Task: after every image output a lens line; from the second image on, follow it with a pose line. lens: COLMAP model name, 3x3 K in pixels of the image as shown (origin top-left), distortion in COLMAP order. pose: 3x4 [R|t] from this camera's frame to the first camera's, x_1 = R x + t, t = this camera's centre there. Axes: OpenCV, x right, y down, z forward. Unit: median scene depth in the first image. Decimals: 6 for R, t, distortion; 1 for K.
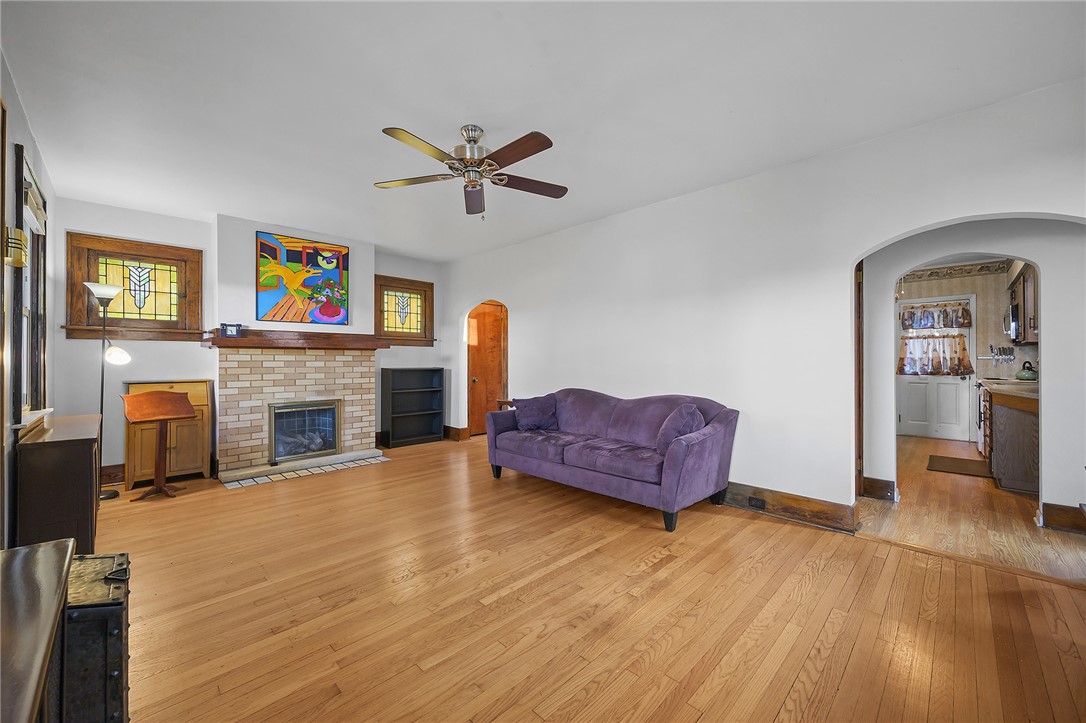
lens RADIAL K [[420.7, 0, 543.0], [0, 420.7, 361.5], [0, 0, 1]] dist [-0.010289, -0.000025]
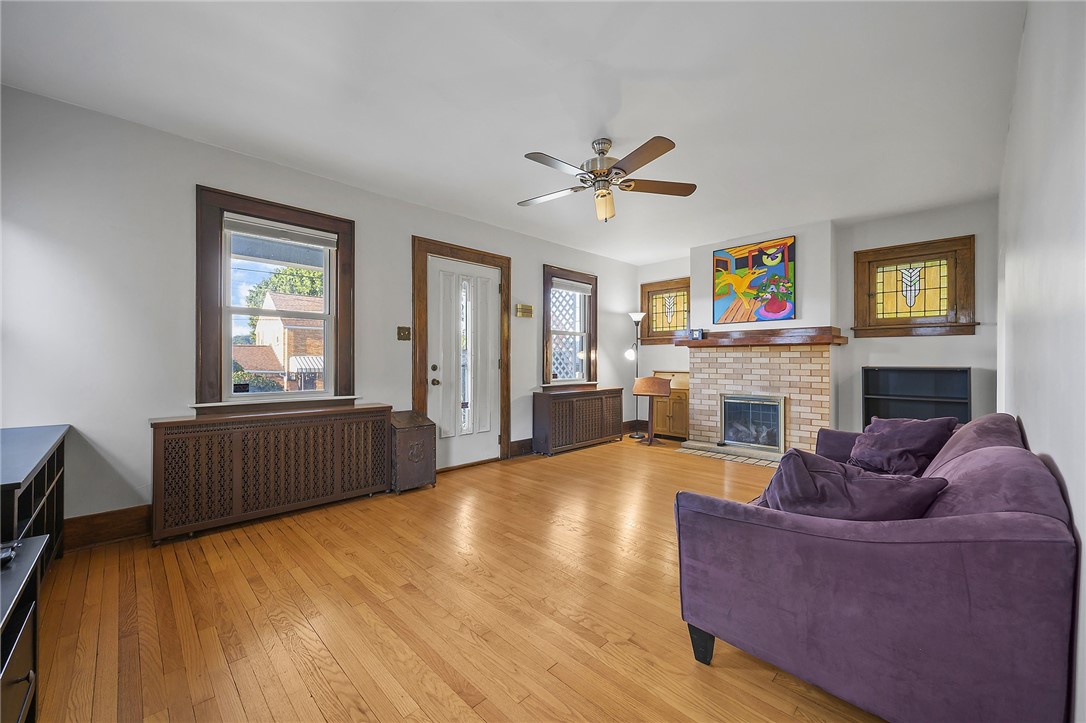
lens RADIAL K [[420.7, 0, 543.0], [0, 420.7, 361.5], [0, 0, 1]] dist [-0.010289, -0.000025]
pose [[-0.000666, 0.006824, -0.999976, 0.503114], [0.000714, 0.999976, 0.006824, 0.001583], [1.000000, -0.000709, -0.000671, 0.462550]]
